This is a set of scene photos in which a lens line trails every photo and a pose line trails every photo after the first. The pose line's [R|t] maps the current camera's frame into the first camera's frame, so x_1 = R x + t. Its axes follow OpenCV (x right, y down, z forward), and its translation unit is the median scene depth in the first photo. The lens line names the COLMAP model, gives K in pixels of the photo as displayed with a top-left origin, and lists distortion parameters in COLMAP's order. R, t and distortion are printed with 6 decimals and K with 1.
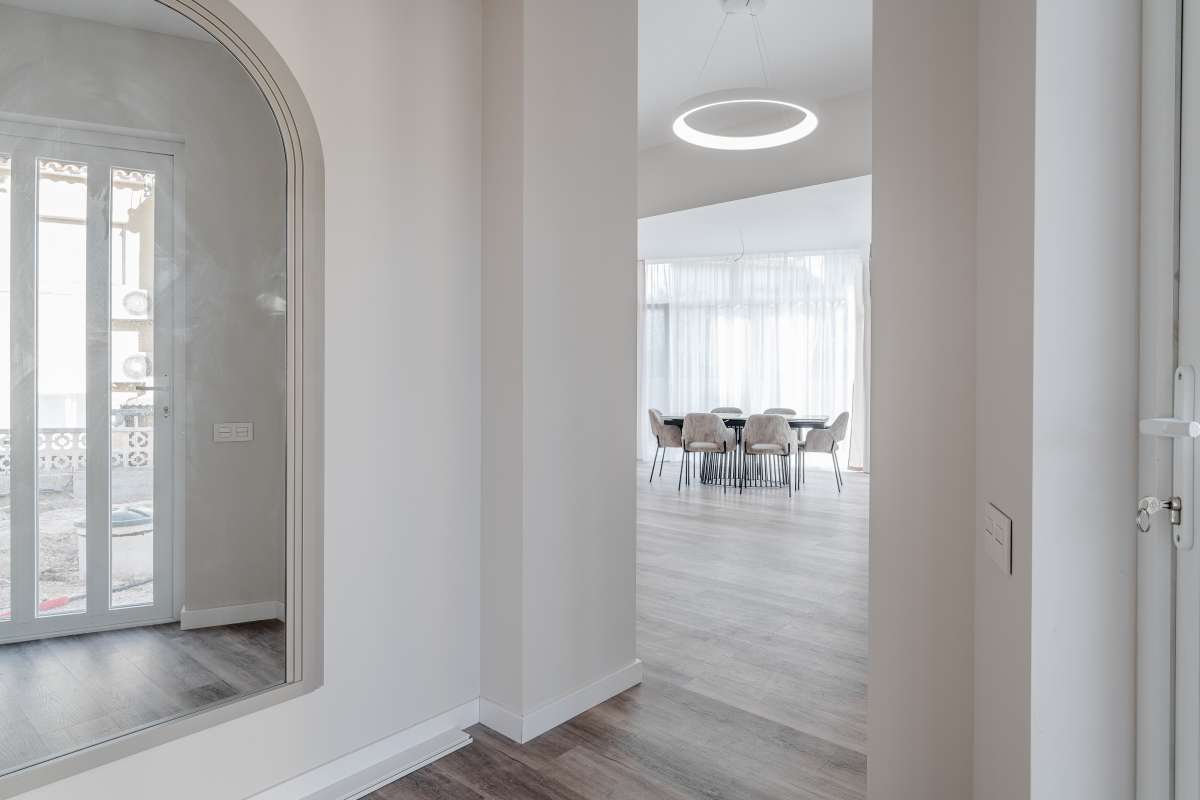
lens RADIAL K [[650.2, 0, 600.8], [0, 650.2, 392.0], [0, 0, 1]] dist [-0.005497, 0.000888]
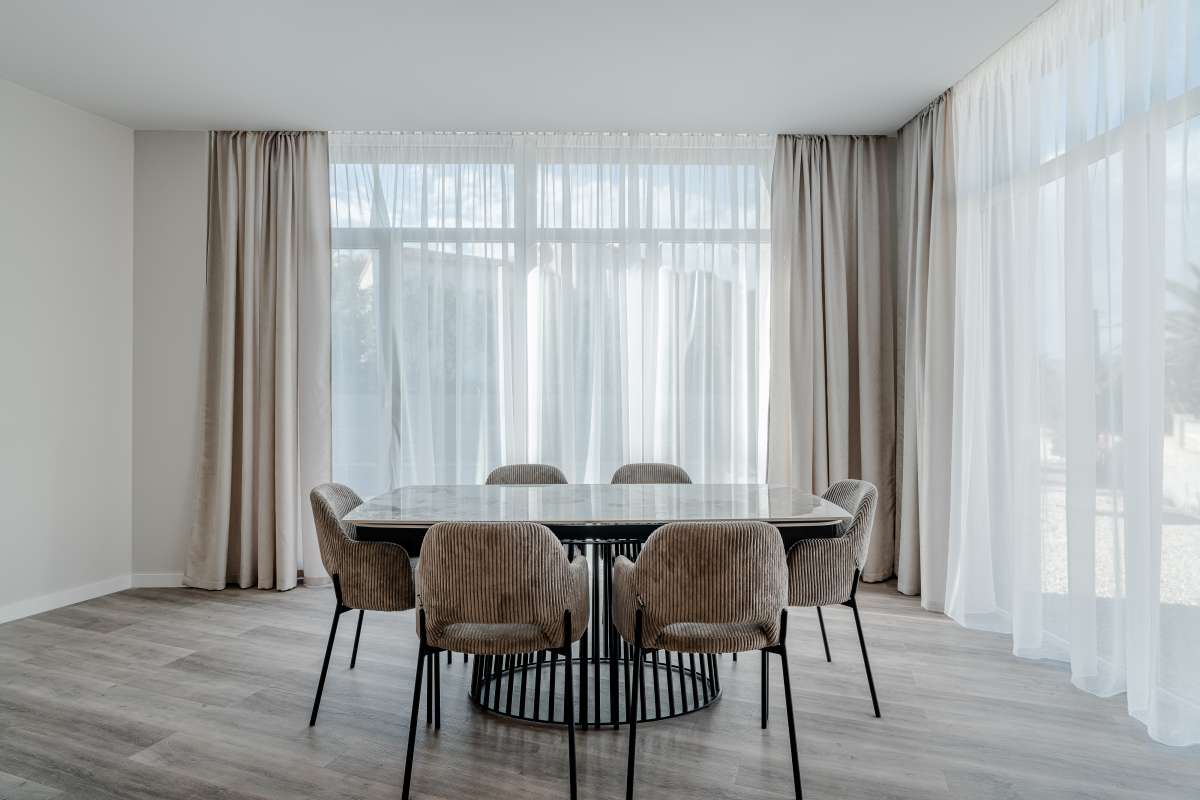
lens RADIAL K [[650.2, 0, 599.9], [0, 650.2, 399.0], [0, 0, 1]] dist [-0.005497, 0.000888]
pose [[0.918567, -0.007547, 0.395193, 0.083471], [0.015209, 0.999752, -0.016259, -0.013708], [-0.394973, 0.020946, 0.918454, 0.673461]]
